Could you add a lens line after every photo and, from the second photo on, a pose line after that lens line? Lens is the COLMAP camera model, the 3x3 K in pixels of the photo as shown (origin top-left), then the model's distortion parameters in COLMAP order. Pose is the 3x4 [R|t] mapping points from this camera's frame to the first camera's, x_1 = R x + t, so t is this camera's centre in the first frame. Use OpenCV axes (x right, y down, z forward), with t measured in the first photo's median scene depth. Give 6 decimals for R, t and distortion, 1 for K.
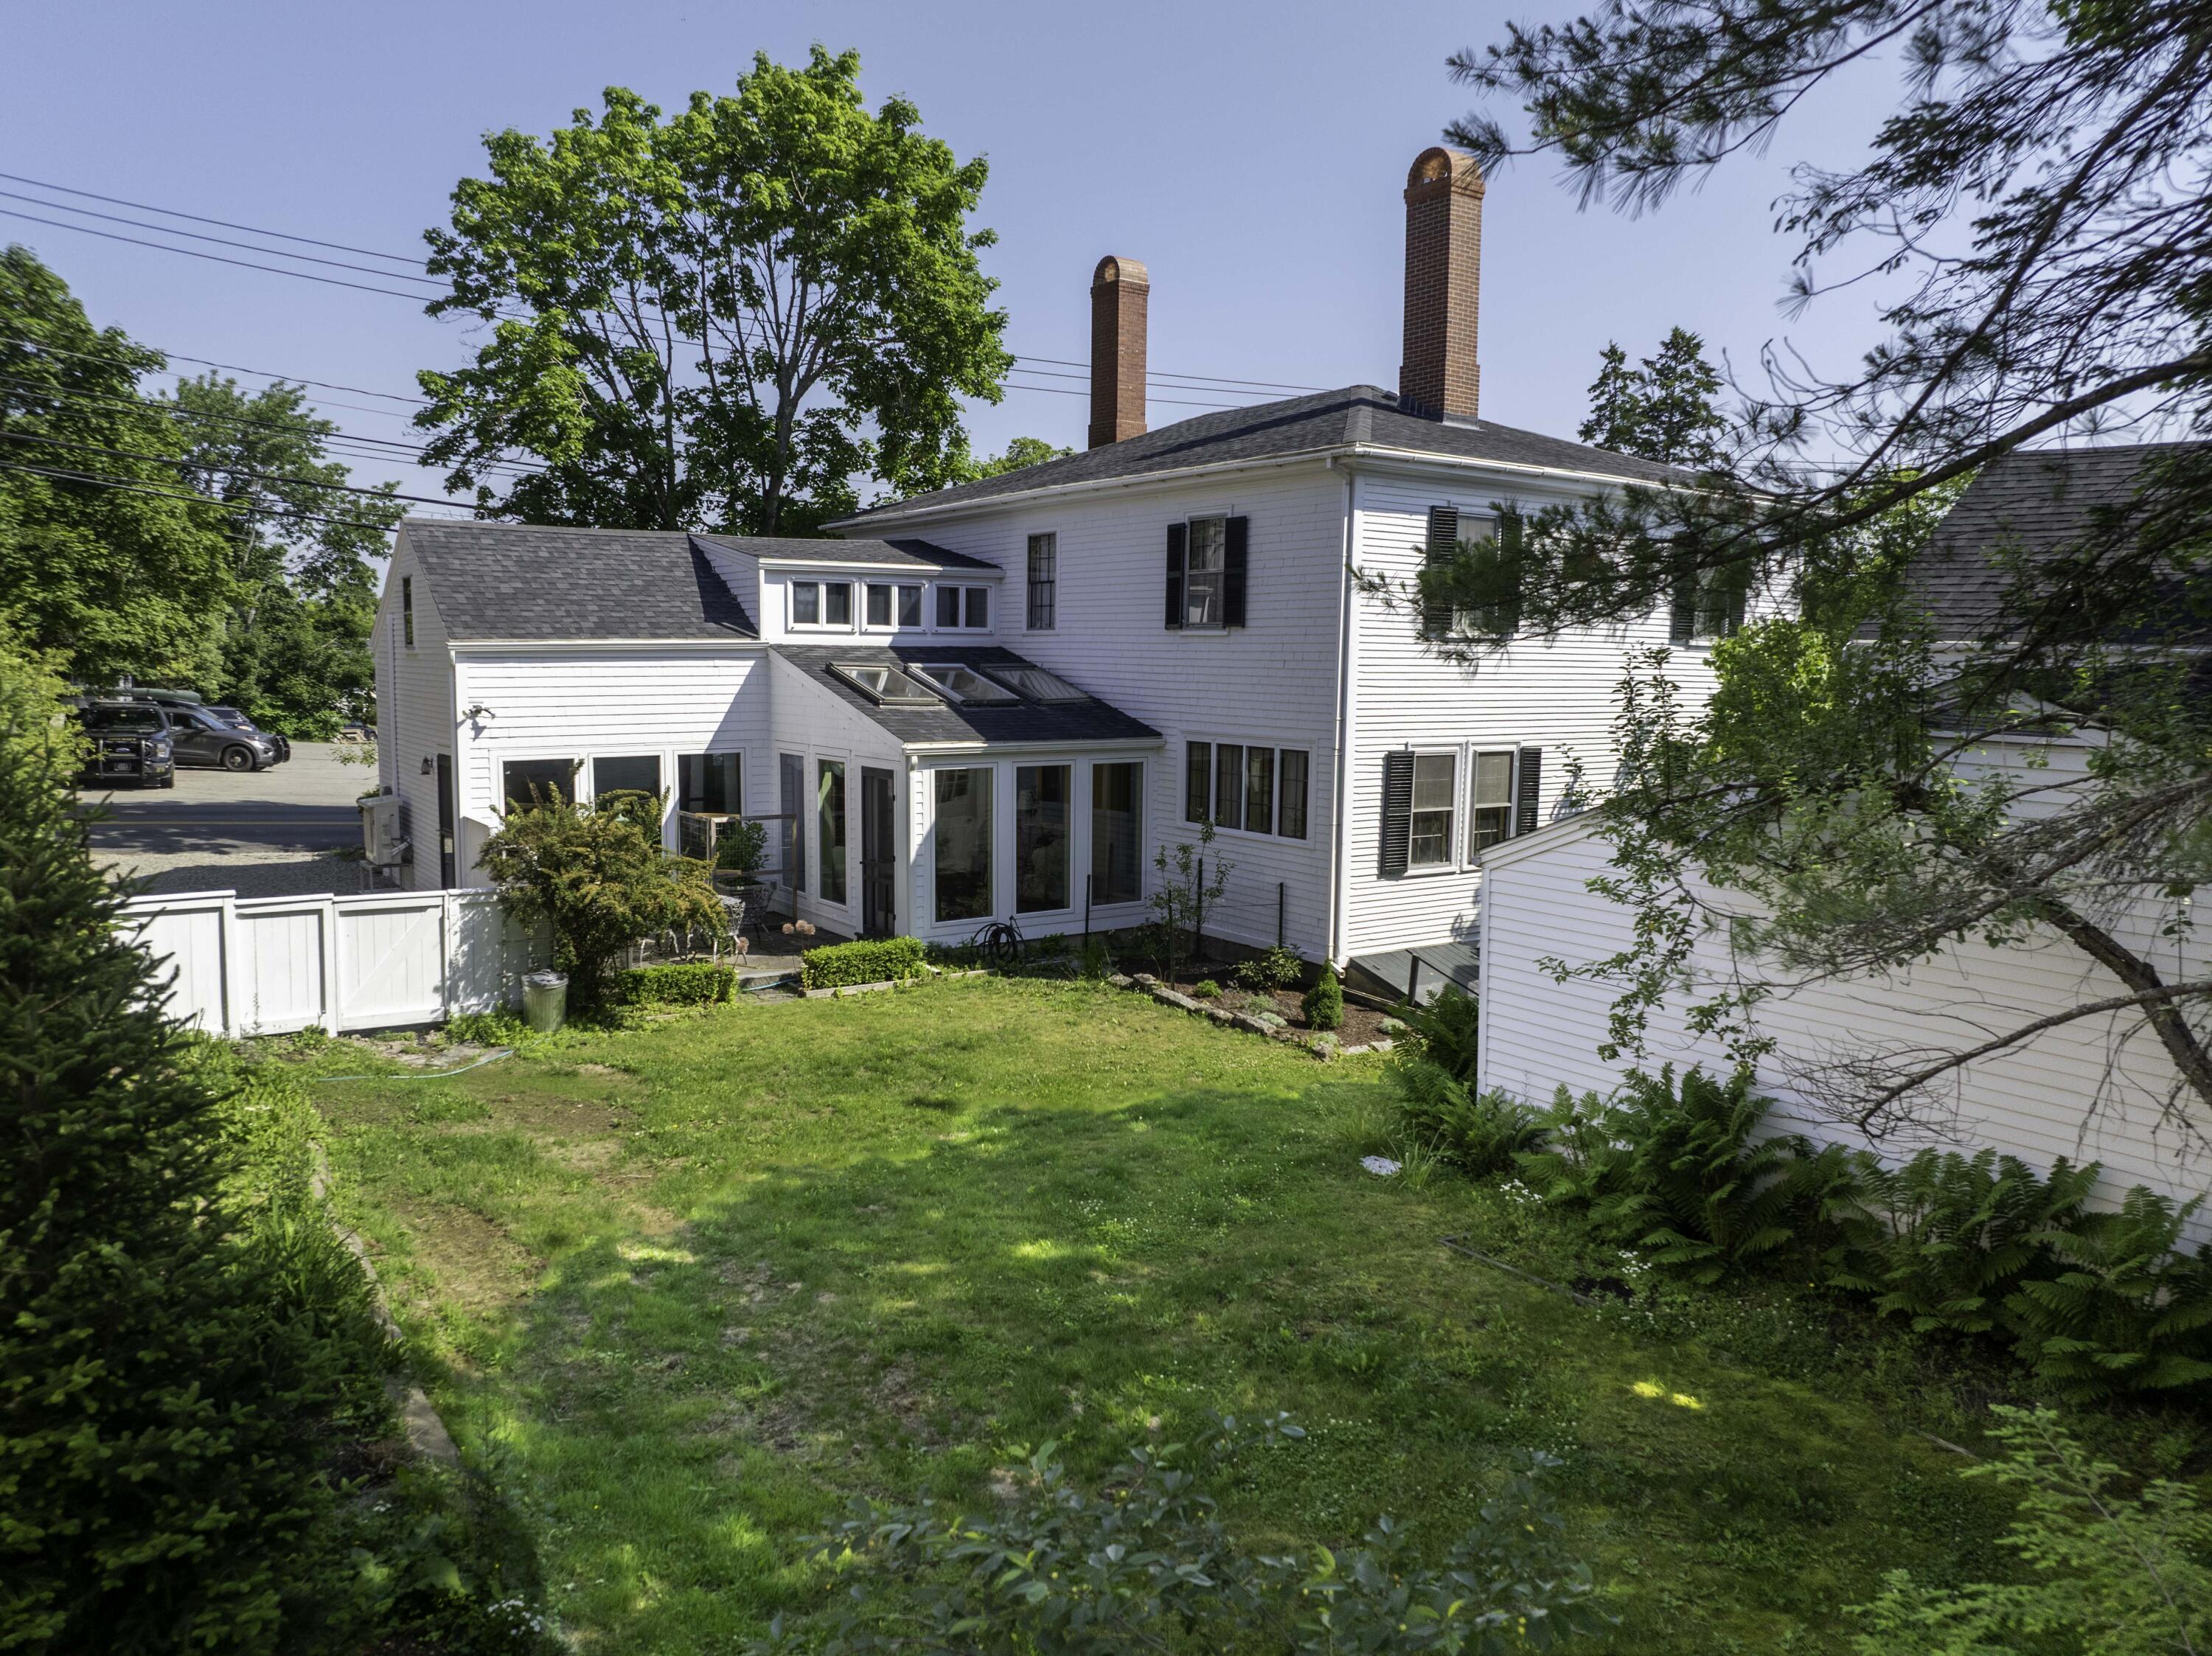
lens RADIAL K [[1552.1, 0, 1109.3], [0, 1552.1, 835.6], [0, 0, 1]] dist [-0.031602, -0.005028]
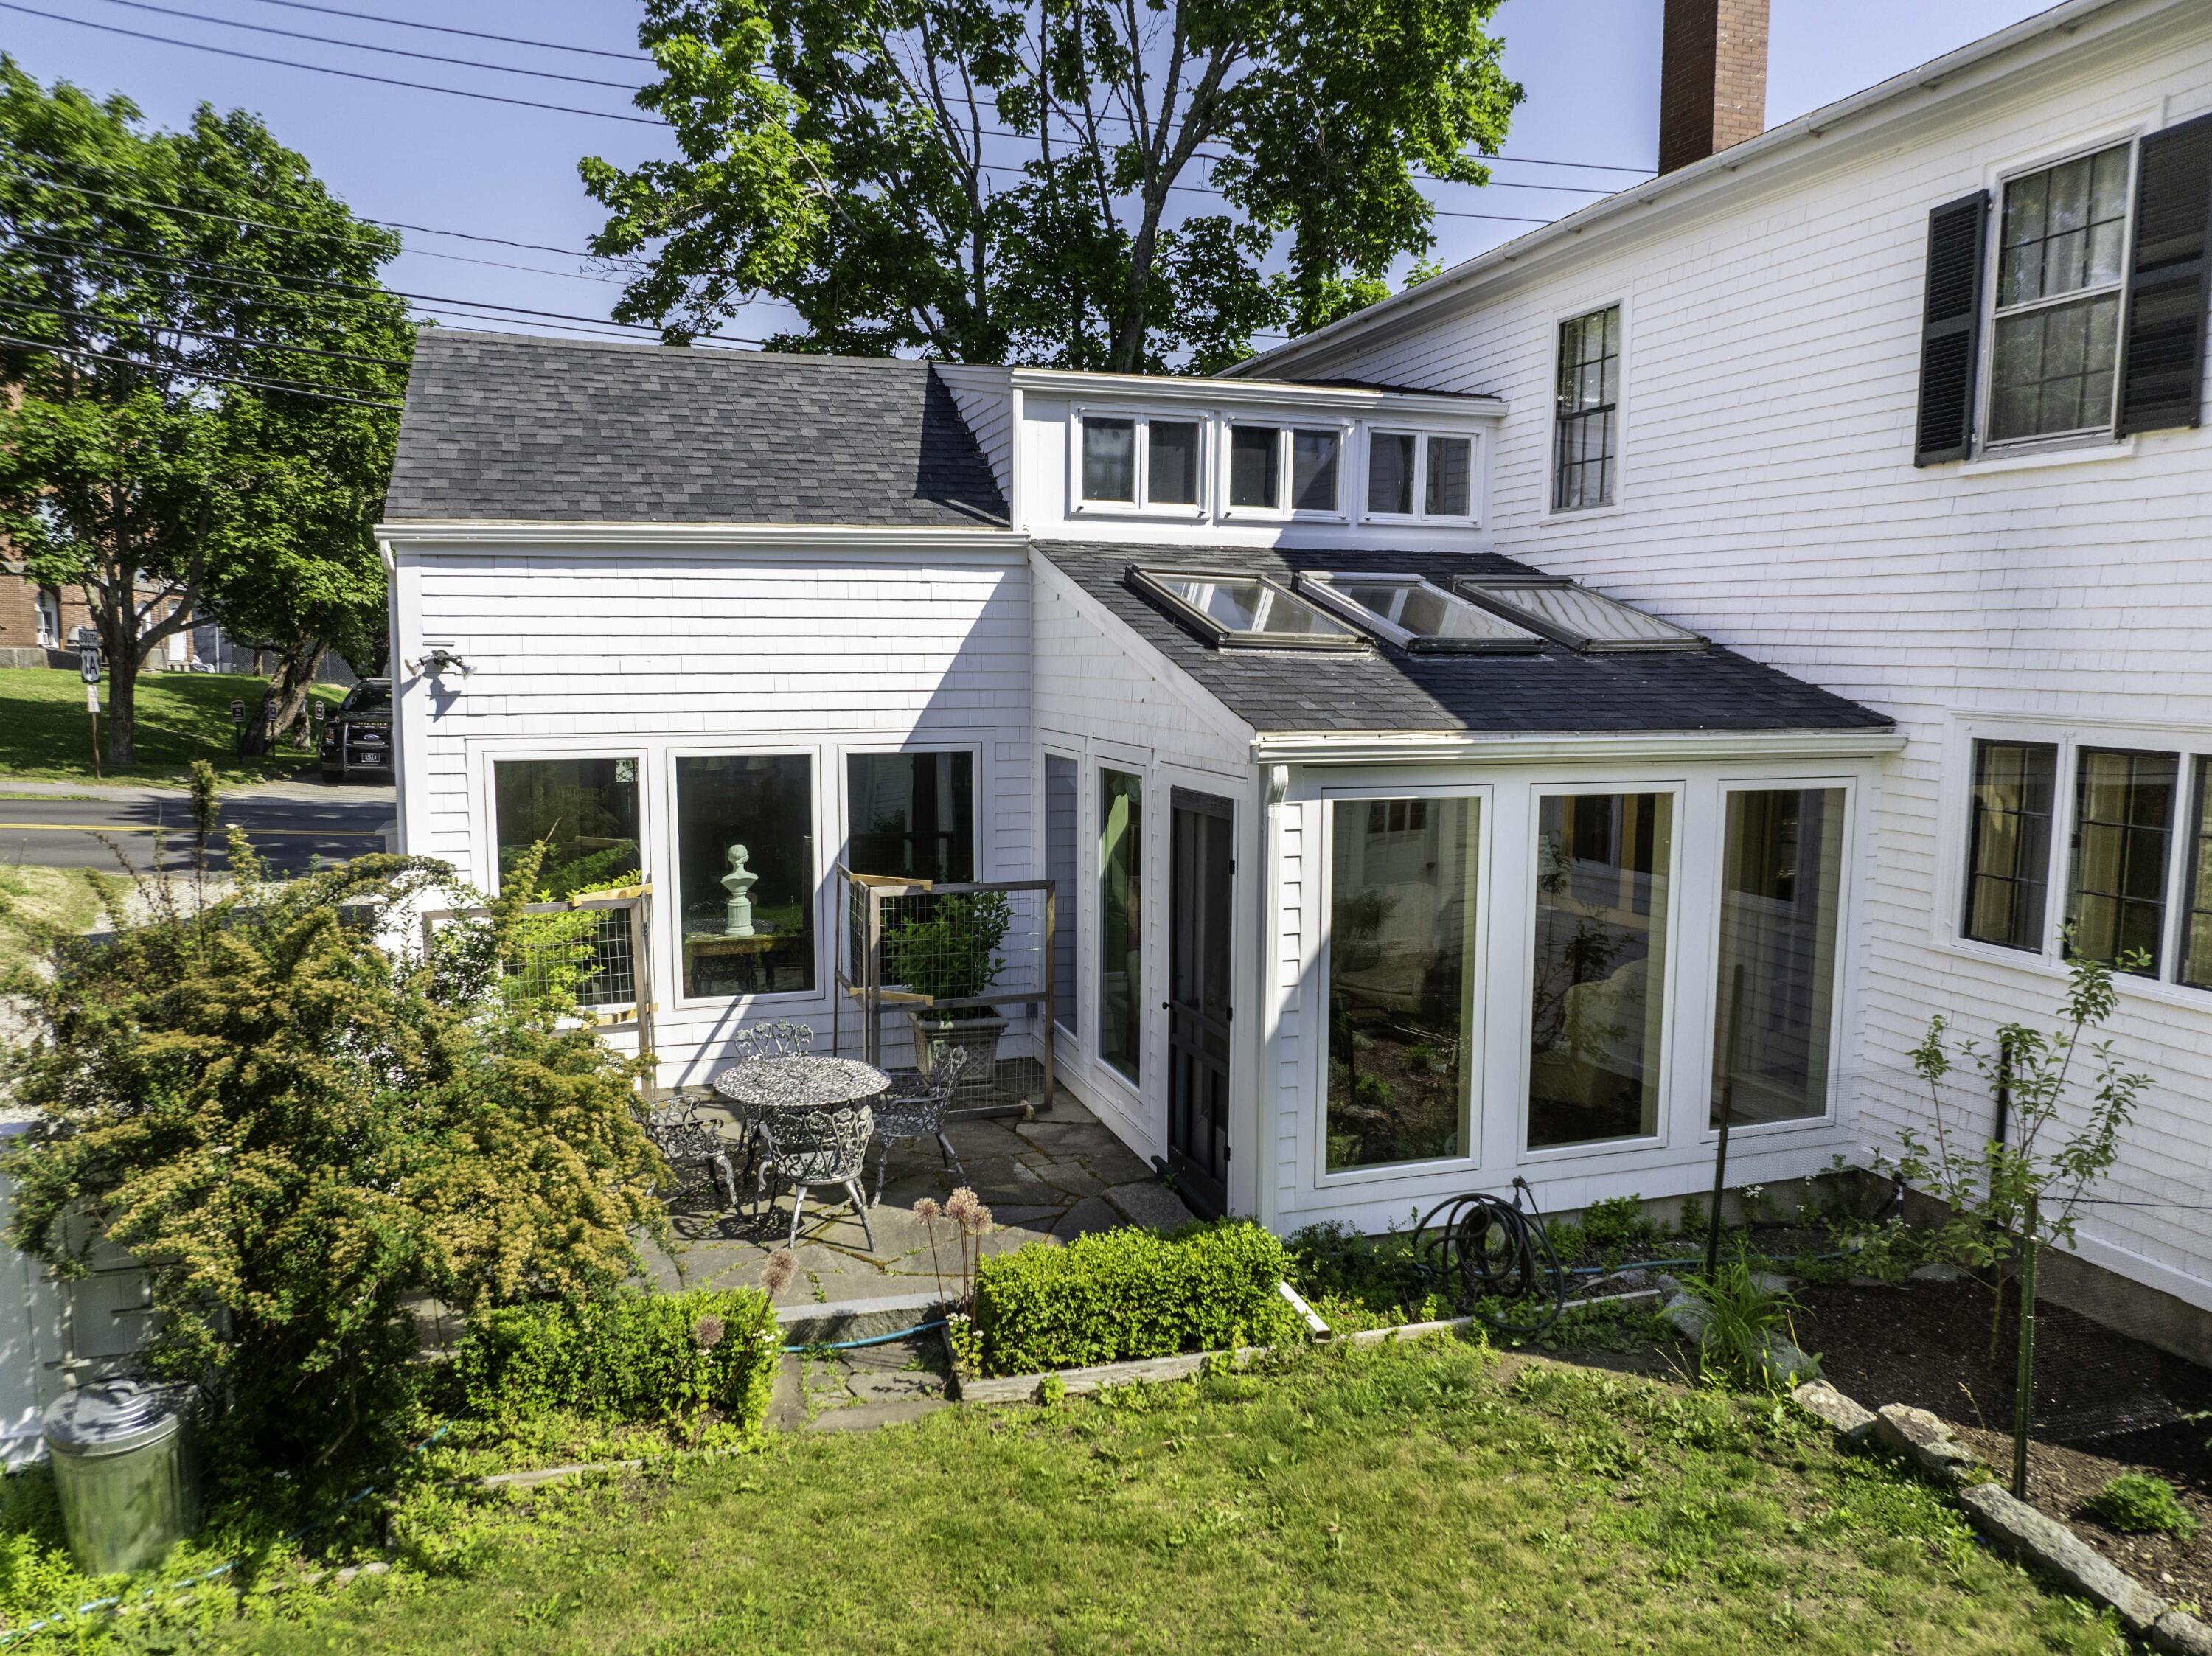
lens RADIAL K [[1552.1, 0, 1110.3], [0, 1552.1, 822.7], [0, 0, 1]] dist [-0.031602, -0.005028]
pose [[0.956807, 0.027583, -0.289413, -0.045075], [-0.030348, 0.999527, -0.005070, -0.028755], [0.289136, 0.013635, 0.957191, 0.522581]]
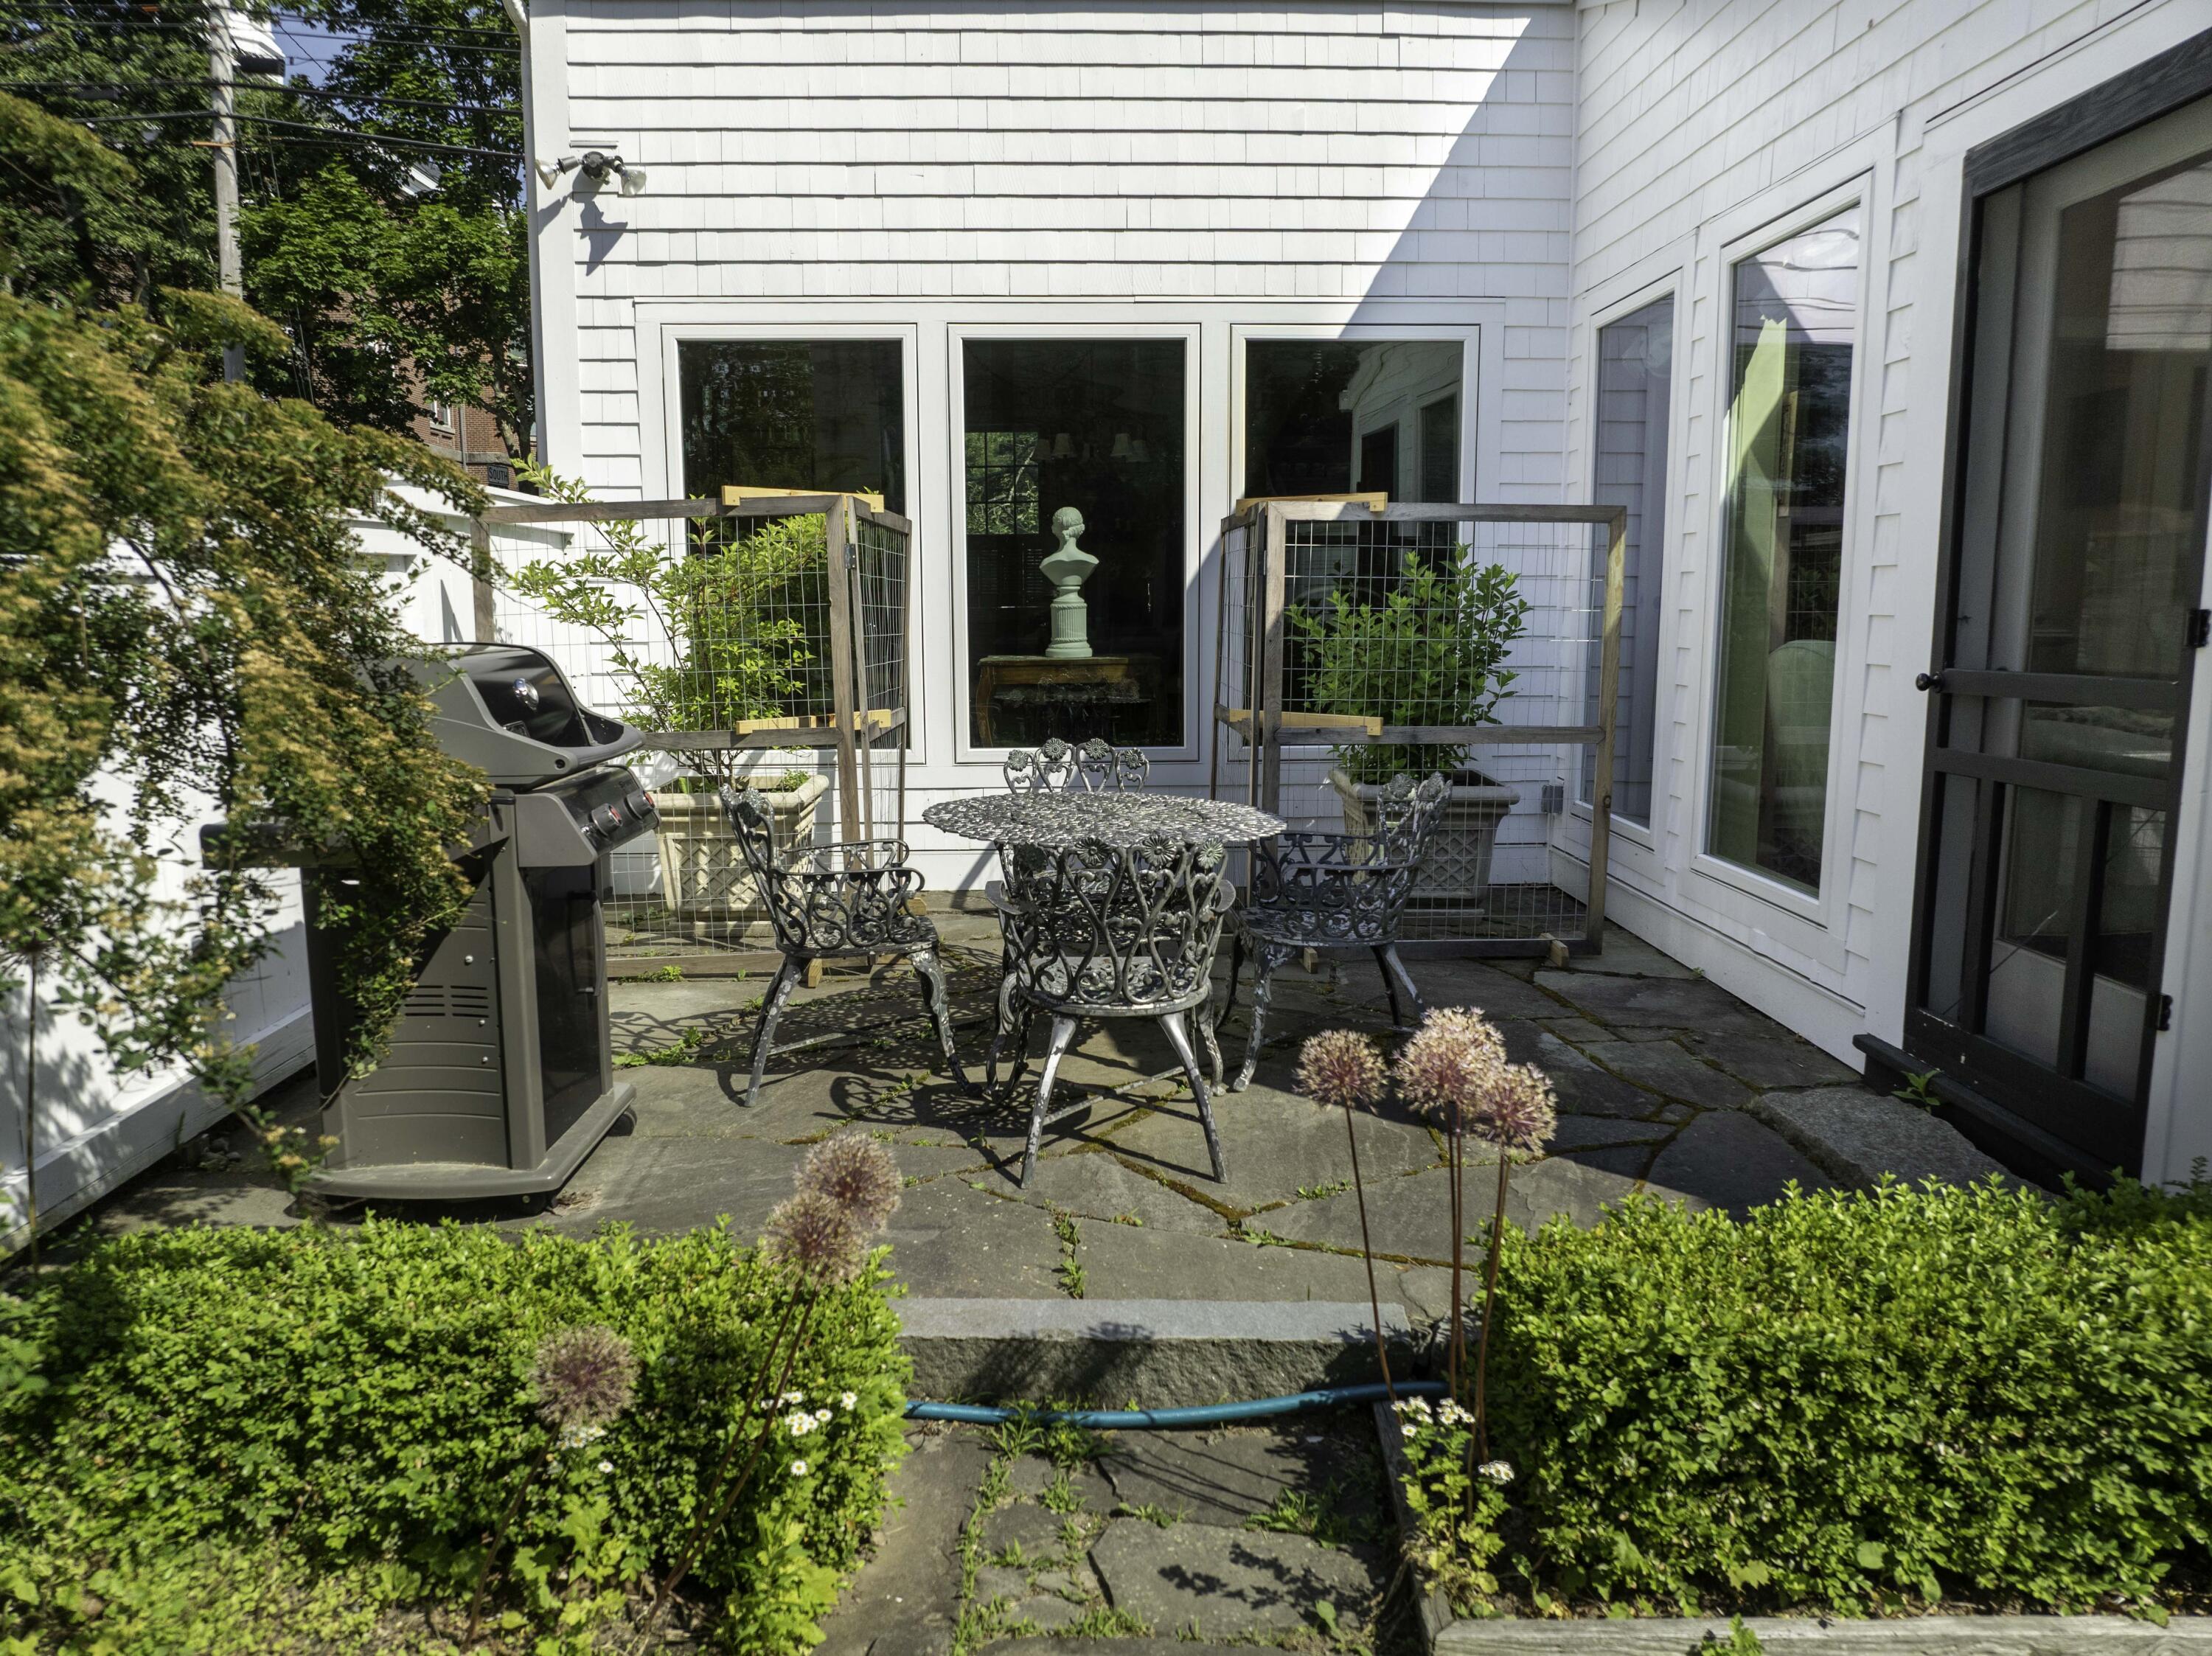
lens RADIAL K [[1552.1, 0, 1111.0], [0, 1552.1, 820.5], [0, 0, 1]] dist [-0.031602, -0.005028]
pose [[0.833853, 0.069929, -0.547539, -0.126741], [-0.056289, 0.997544, 0.041679, 0.029253], [0.549109, -0.003934, 0.835742, 0.718138]]
